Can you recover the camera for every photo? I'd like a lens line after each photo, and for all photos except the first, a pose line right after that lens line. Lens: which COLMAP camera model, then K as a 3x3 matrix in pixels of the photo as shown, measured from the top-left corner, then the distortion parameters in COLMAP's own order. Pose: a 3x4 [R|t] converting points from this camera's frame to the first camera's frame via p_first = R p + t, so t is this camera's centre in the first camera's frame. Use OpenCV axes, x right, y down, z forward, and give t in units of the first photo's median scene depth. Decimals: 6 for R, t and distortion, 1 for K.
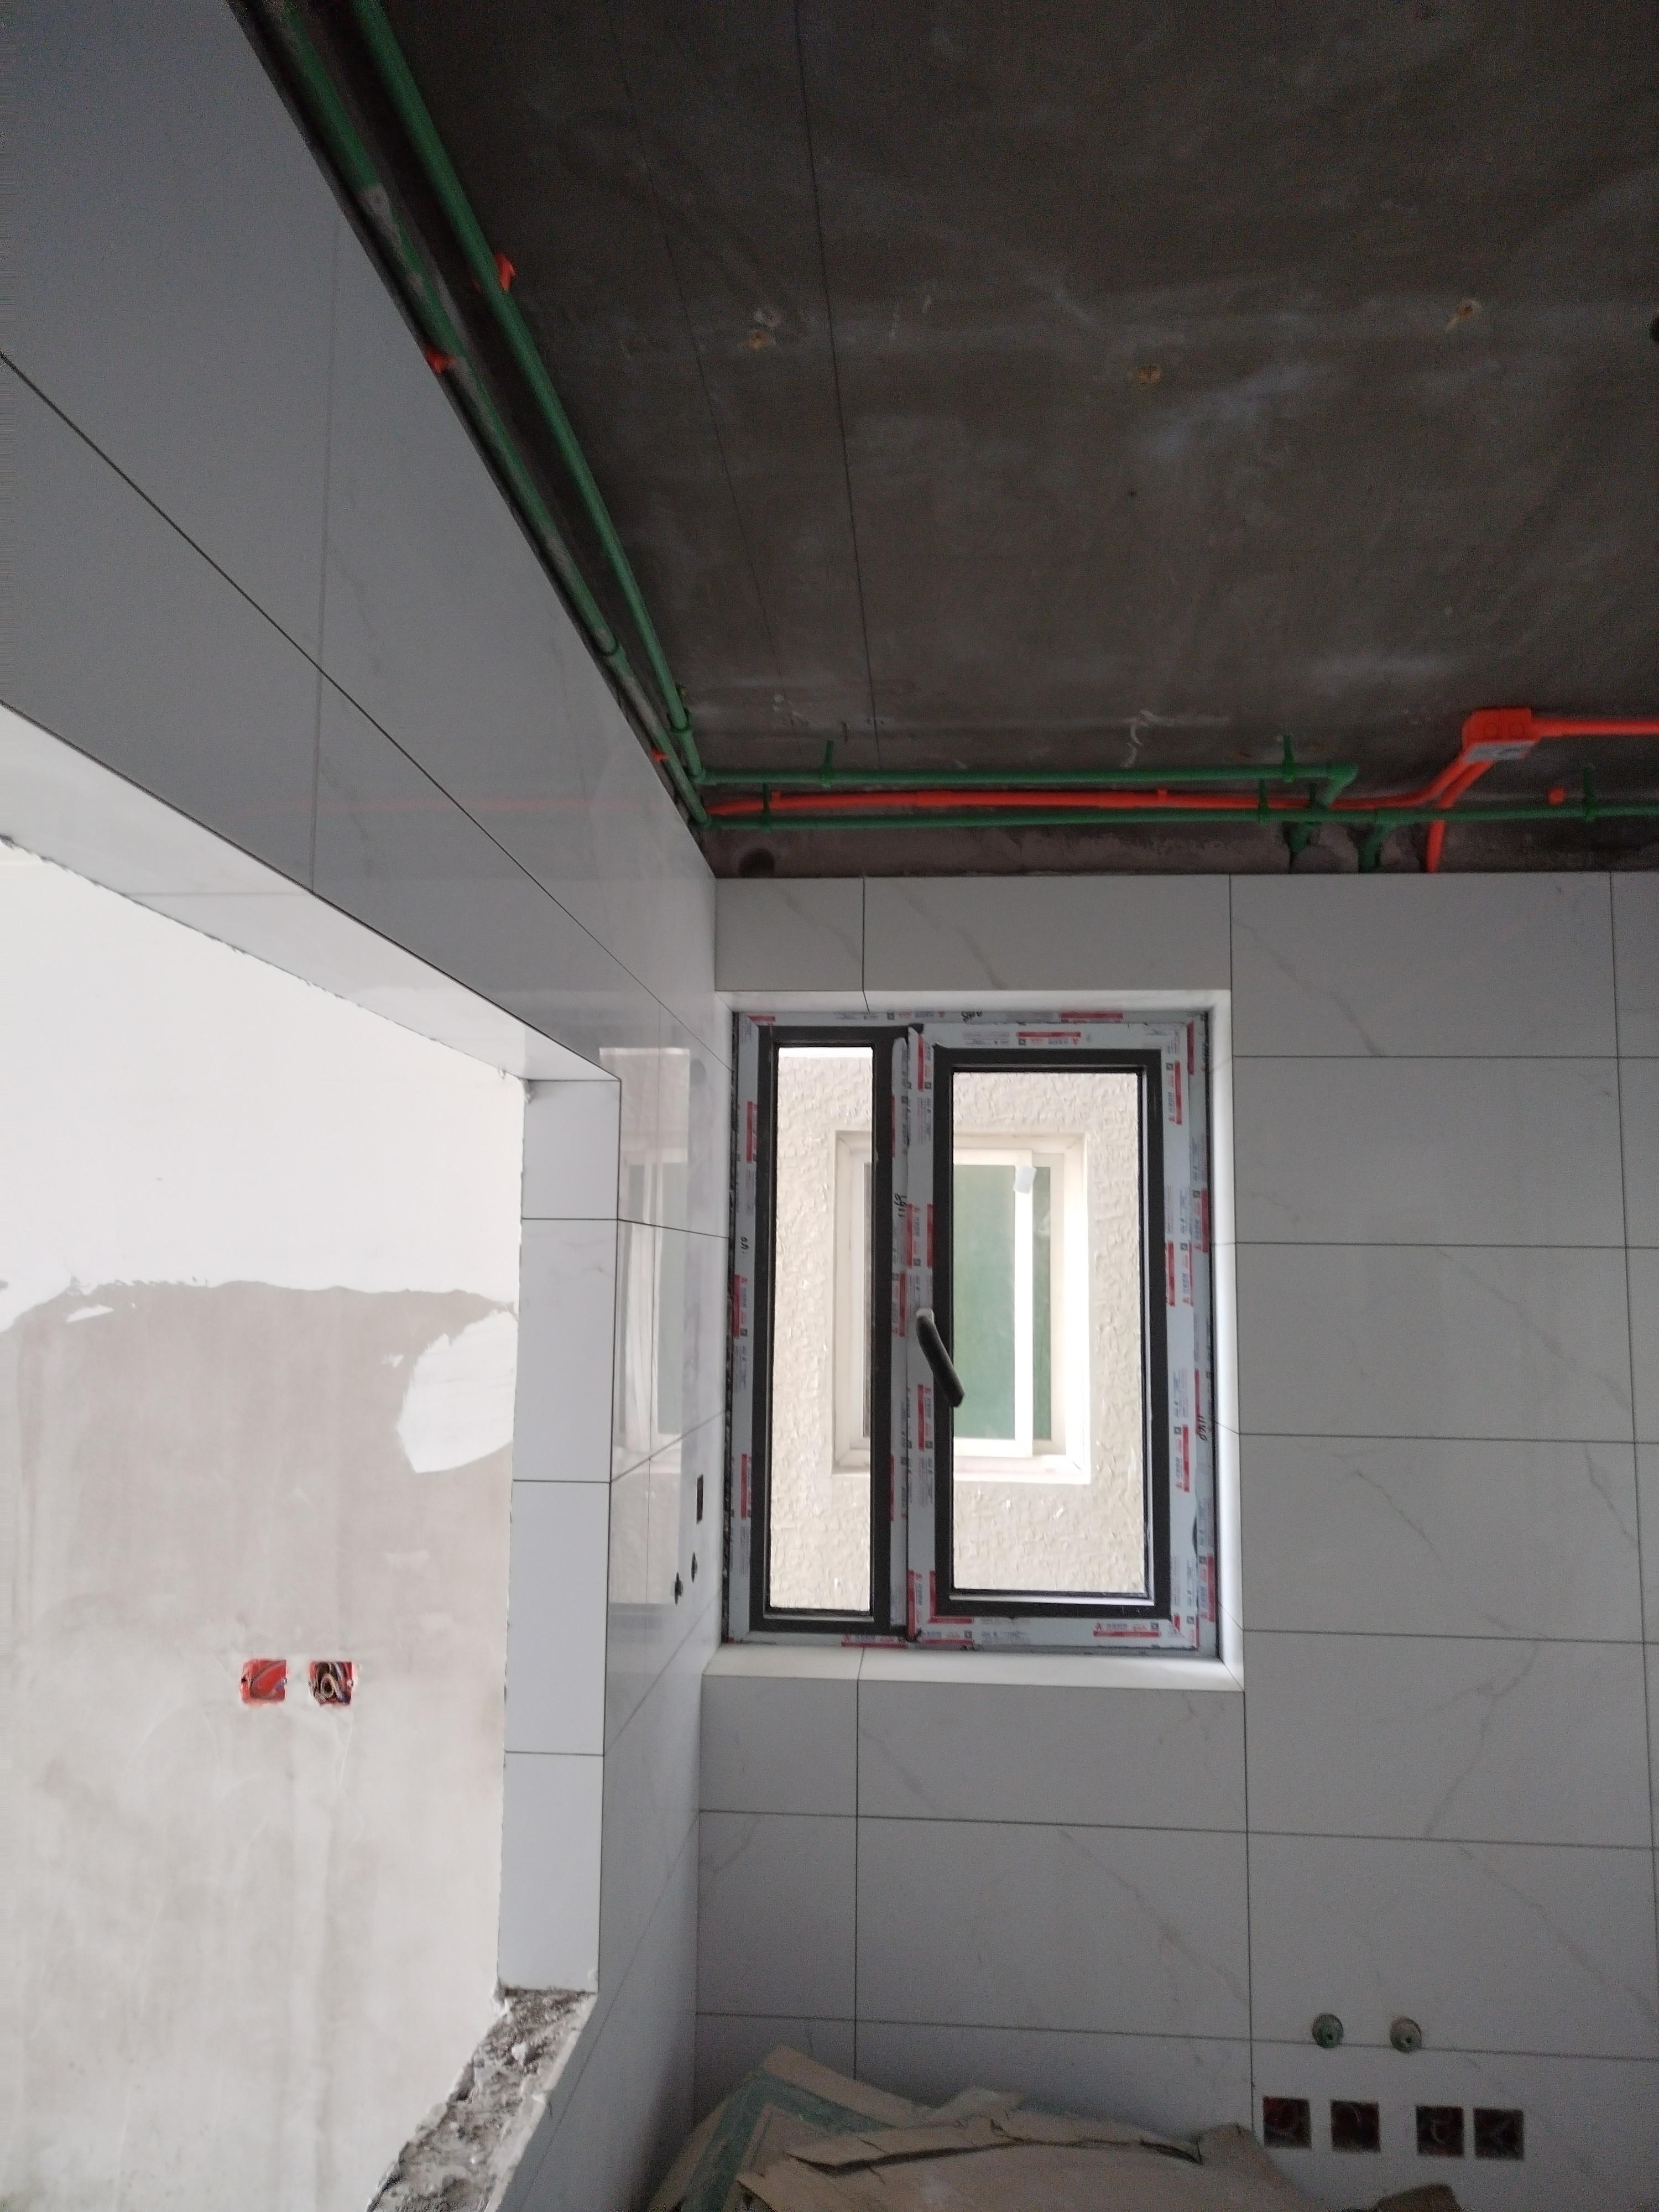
lens RADIAL K [[1630.8, 0, 829.5], [0, 1630.8, 1106.0], [0, 0, 1]] dist [0.079238, -0.147434]
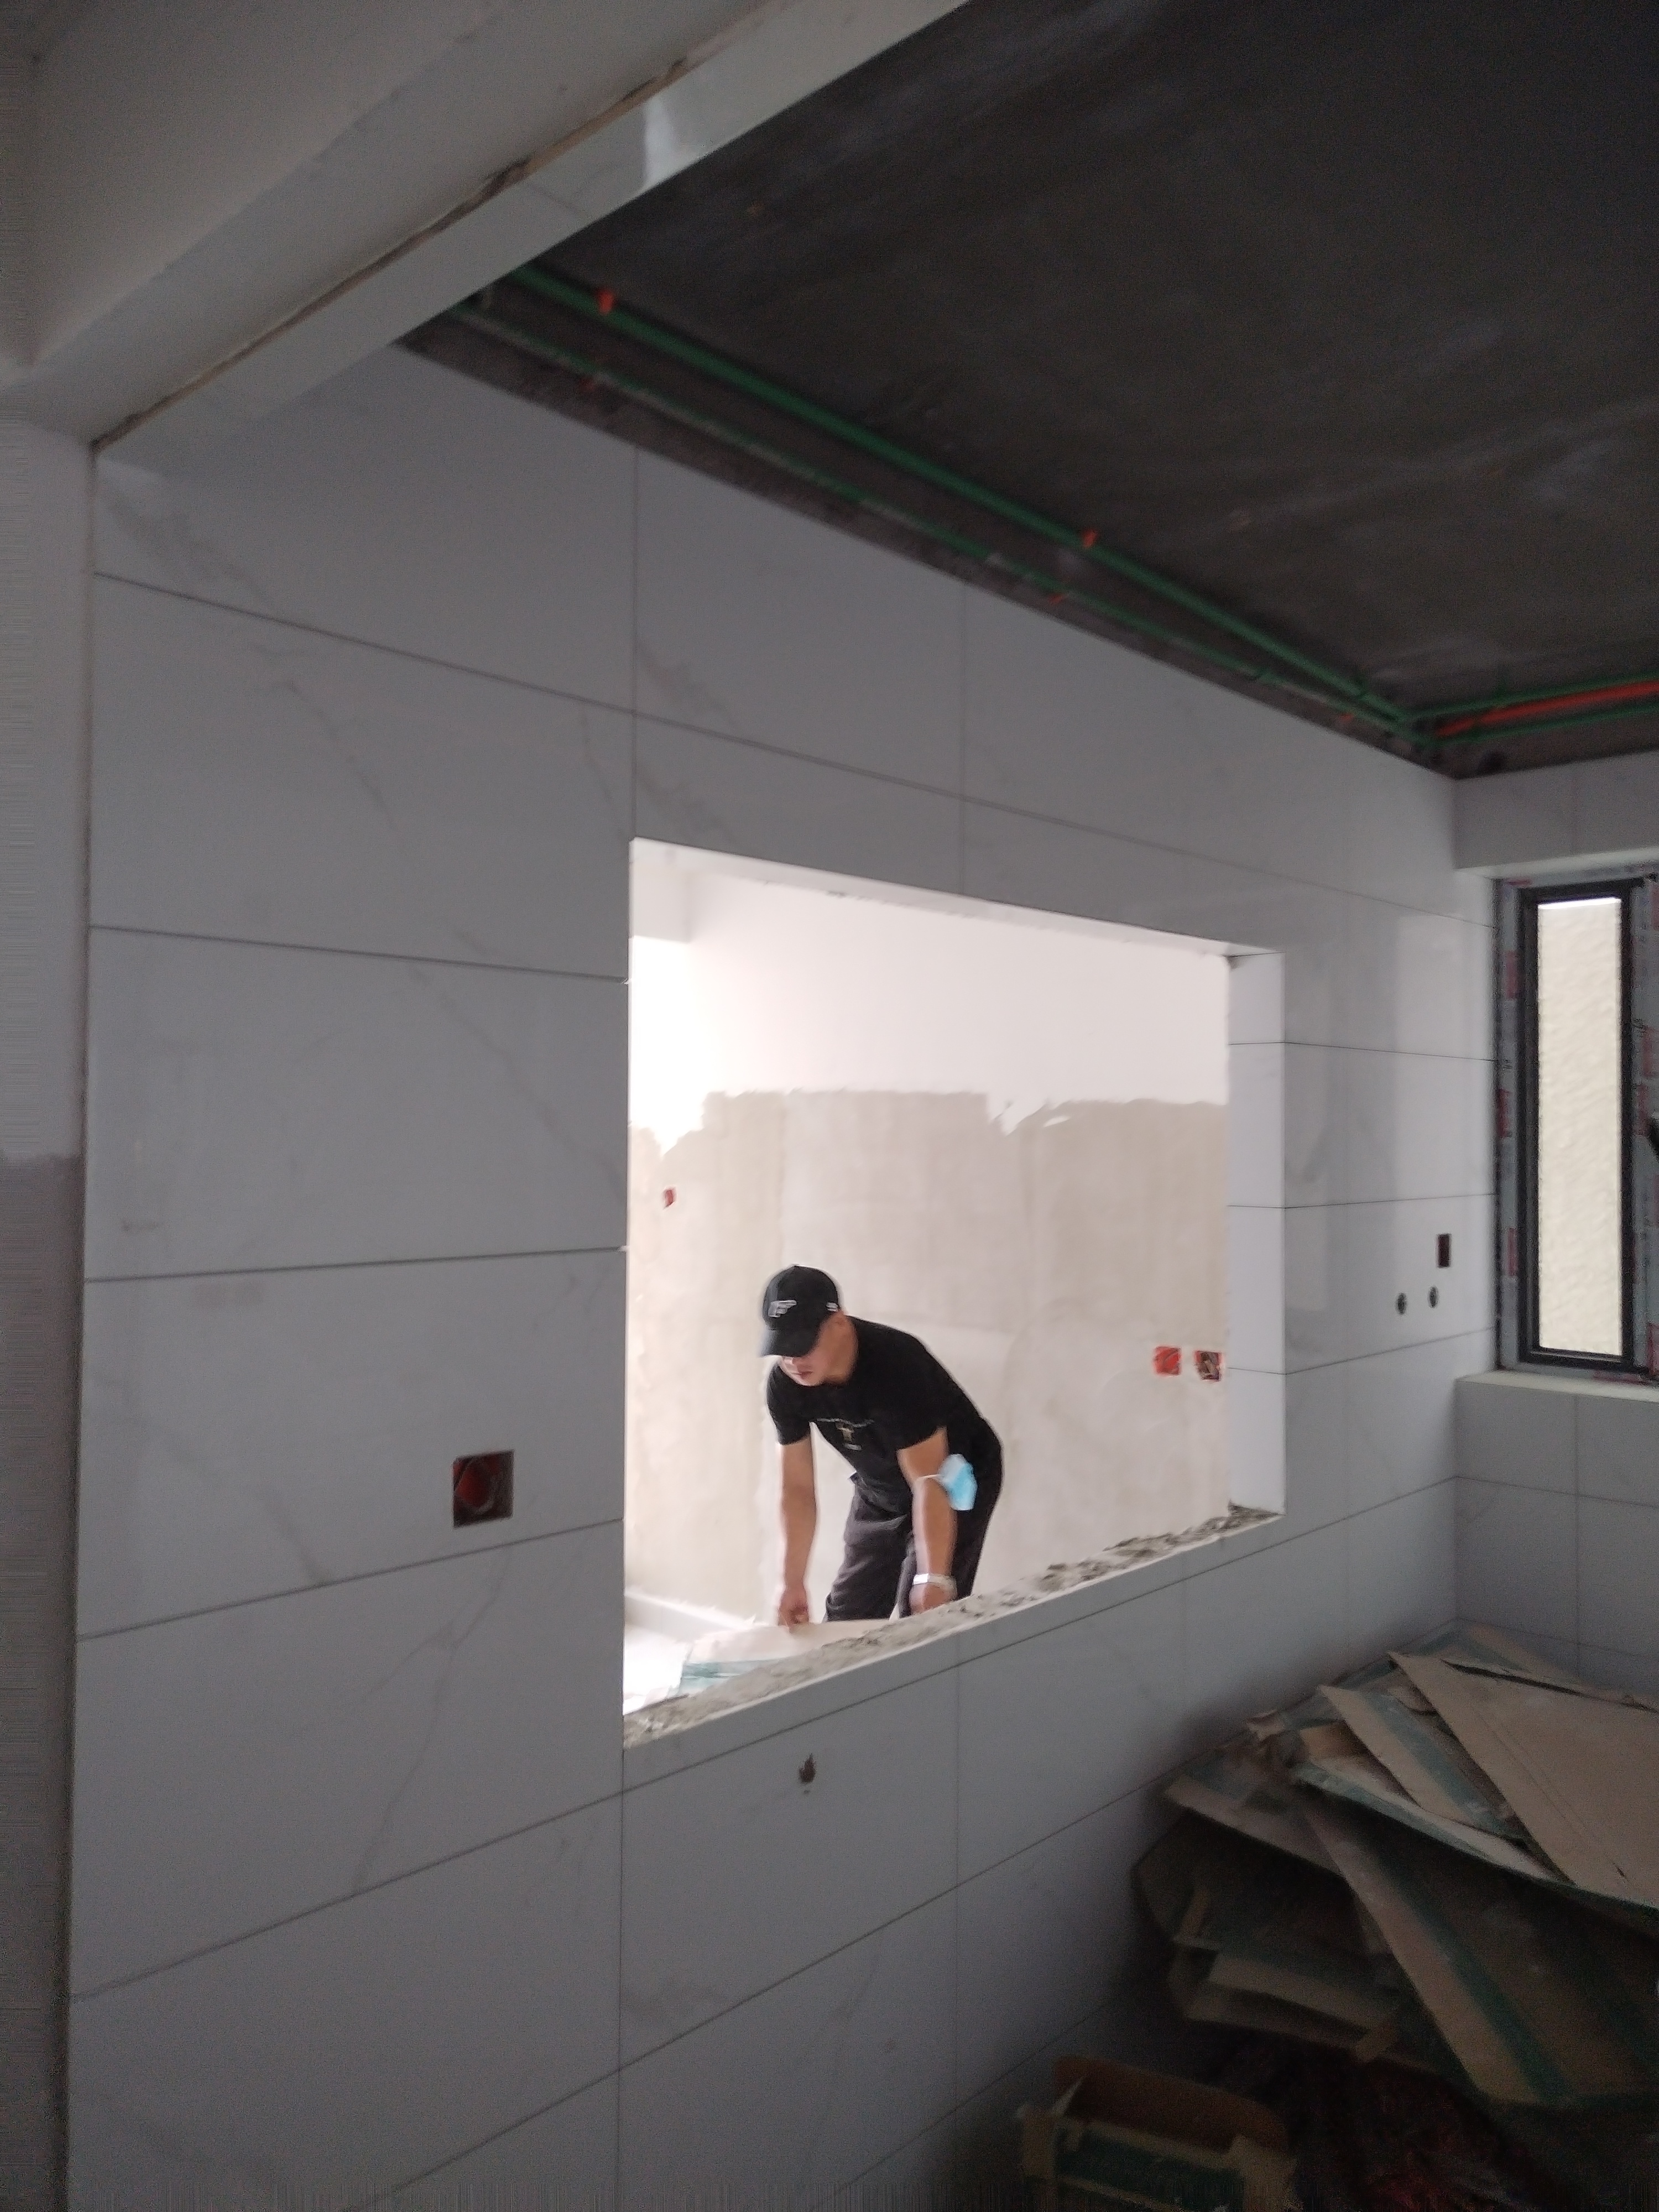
lens RADIAL K [[1630.8, 0, 829.5], [0, 1630.8, 1106.0], [0, 0, 1]] dist [0.079238, -0.147434]
pose [[0.783016, -0.017114, -0.621766, 0.333901], [0.068550, 0.995907, 0.058916, 0.005853], [0.618212, -0.088754, 0.780984, -0.326573]]
